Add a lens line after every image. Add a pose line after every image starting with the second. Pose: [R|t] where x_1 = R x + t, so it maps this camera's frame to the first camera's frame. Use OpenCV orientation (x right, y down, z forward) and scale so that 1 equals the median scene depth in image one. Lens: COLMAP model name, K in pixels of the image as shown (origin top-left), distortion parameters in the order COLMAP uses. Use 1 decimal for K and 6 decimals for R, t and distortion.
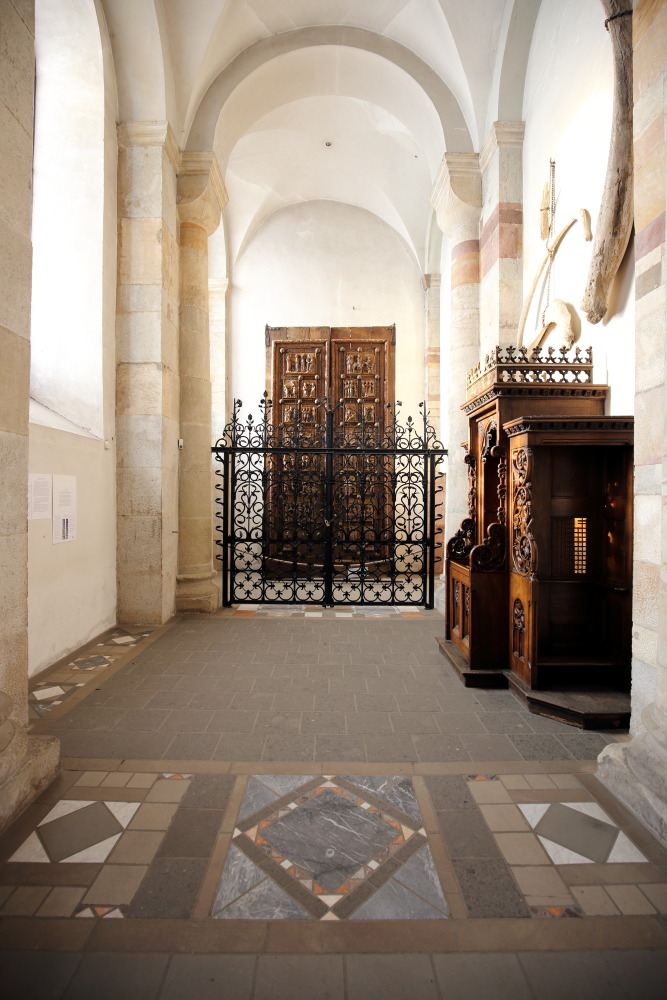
lens RADIAL K [[456.1, 0, 326.0], [0, 456.1, 500.4], [0, 0, 1]] dist [-0.024616, 0.003150]
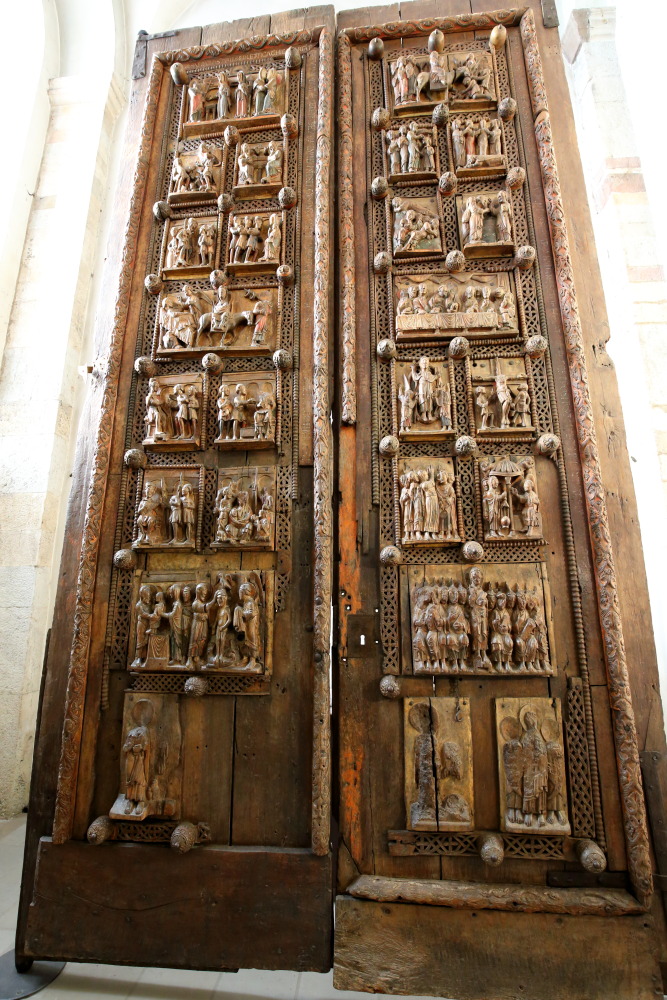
lens RADIAL K [[456.1, 0, 330.0], [0, 456.1, 495.8], [0, 0, 1]] dist [-0.024616, 0.003150]
pose [[0.997606, -0.020177, -0.066146, 0.025634], [0.005457, 0.976477, -0.215551, 0.016097], [0.068939, 0.214674, 0.974250, 1.008709]]
